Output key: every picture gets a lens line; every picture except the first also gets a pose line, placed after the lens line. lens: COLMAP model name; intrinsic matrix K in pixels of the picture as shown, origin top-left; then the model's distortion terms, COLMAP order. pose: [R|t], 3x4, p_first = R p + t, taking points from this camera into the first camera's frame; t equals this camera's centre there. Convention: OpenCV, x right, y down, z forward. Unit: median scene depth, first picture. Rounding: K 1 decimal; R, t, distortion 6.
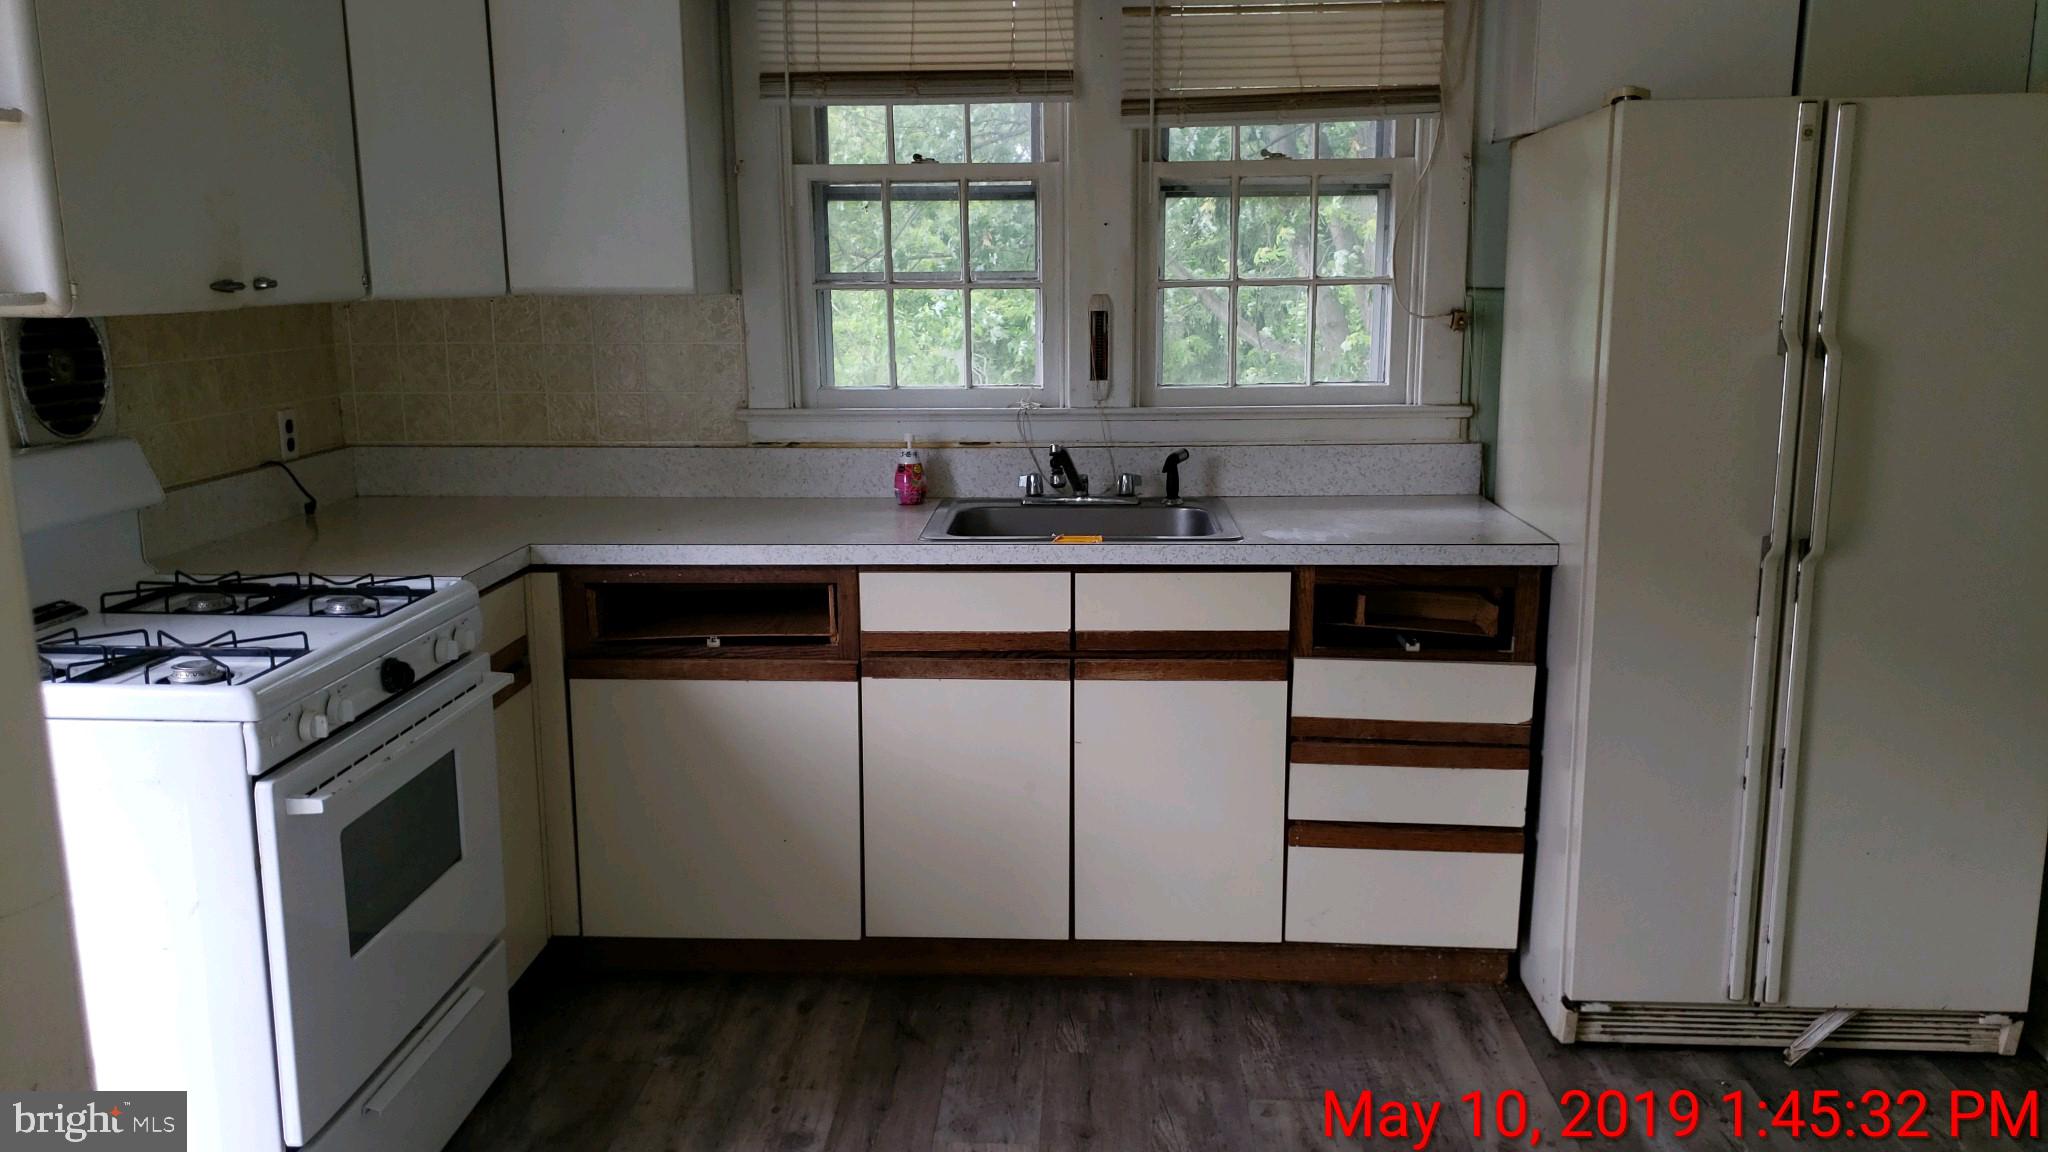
lens RADIAL K [[1565.7, 0, 1010.0], [0, 1565.7, 597.8], [0, 0, 1]] dist [0.120930, -0.327717]
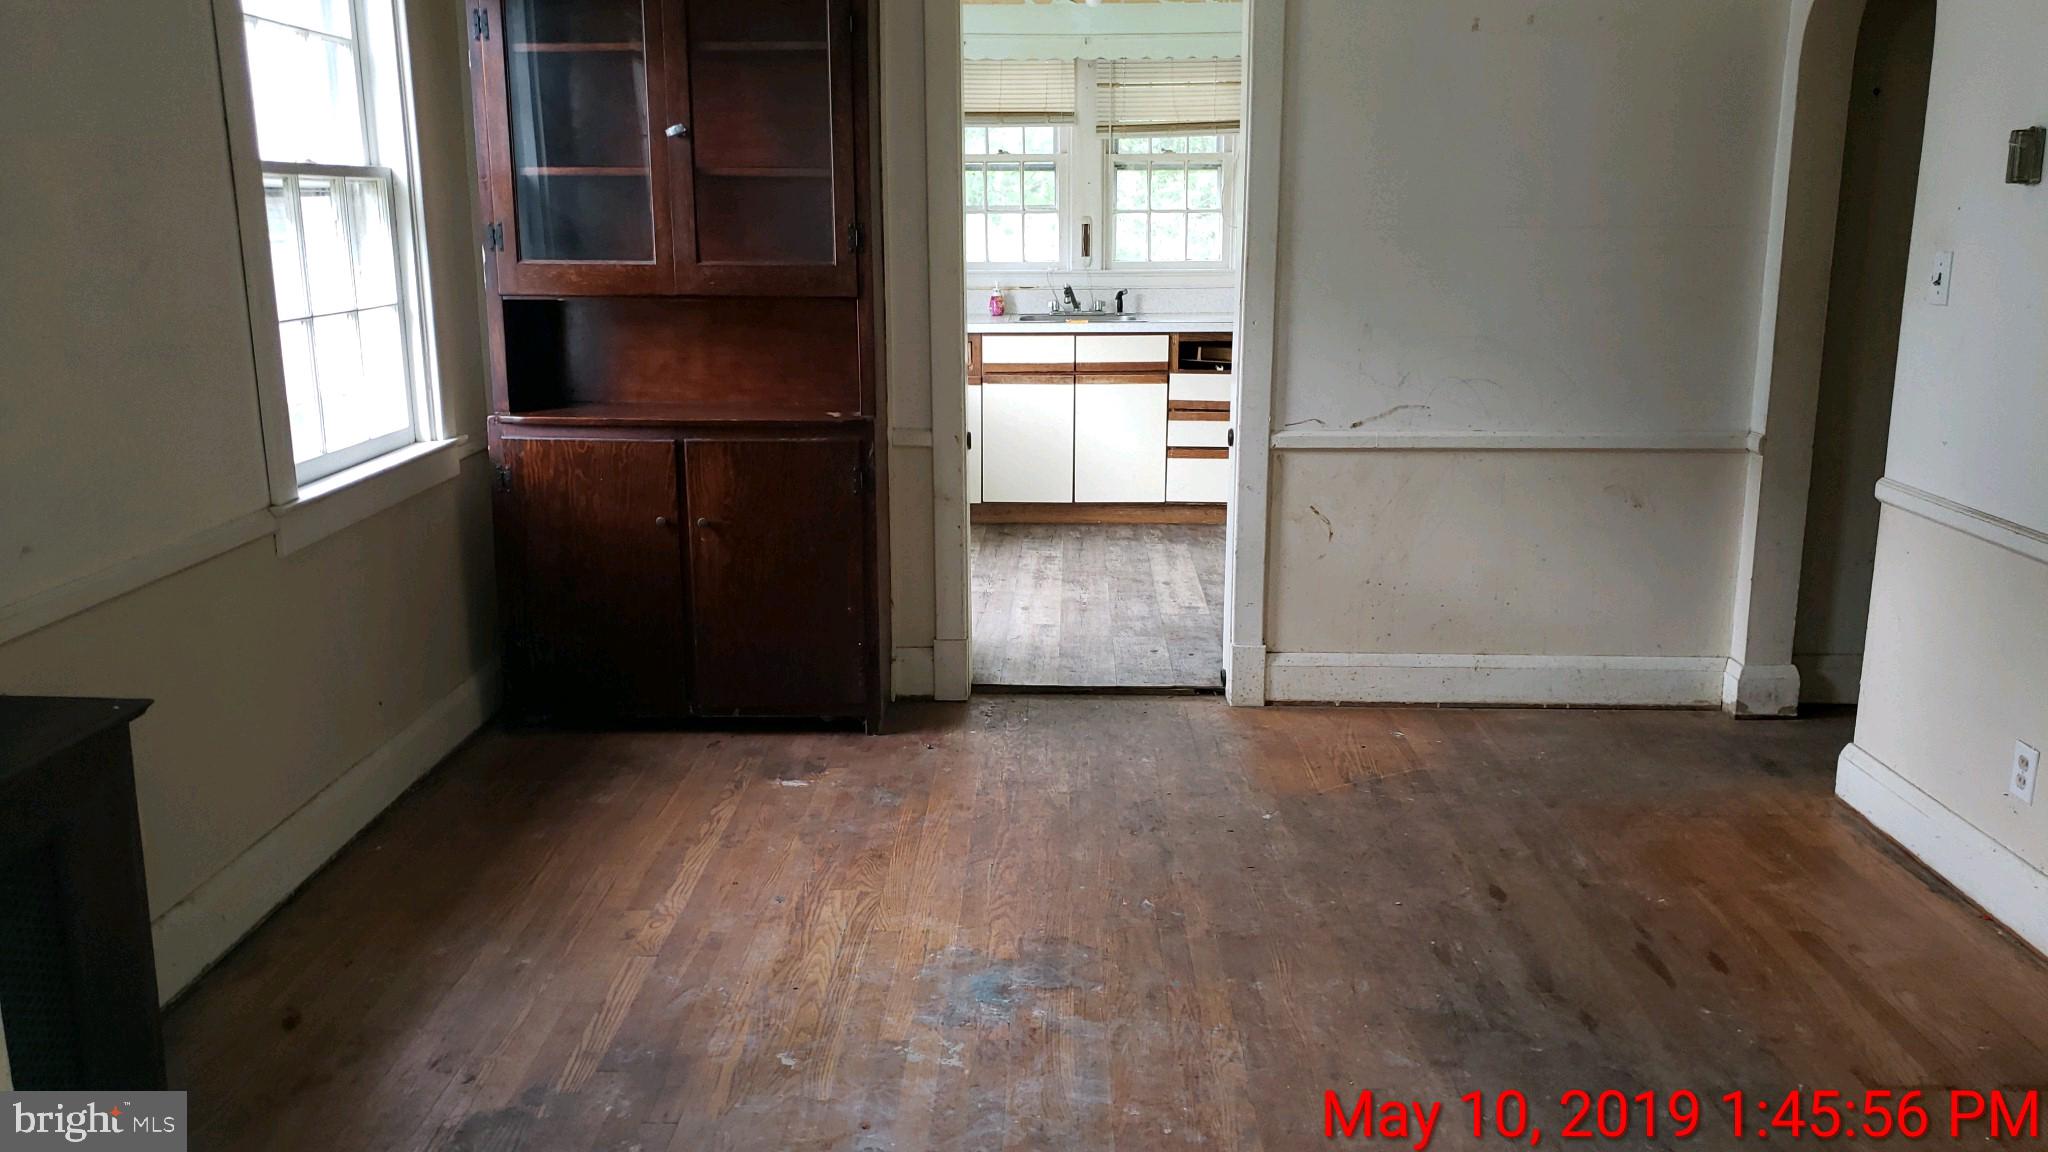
lens RADIAL K [[1565.7, 0, 1010.0], [0, 1565.7, 597.8], [0, 0, 1]] dist [0.120930, -0.327717]
pose [[0.999836, -0.000004, 0.018109, -0.086615], [-0.000549, 0.999534, 0.030509, 0.264817], [-0.018100, -0.030514, 0.999370, -1.175440]]
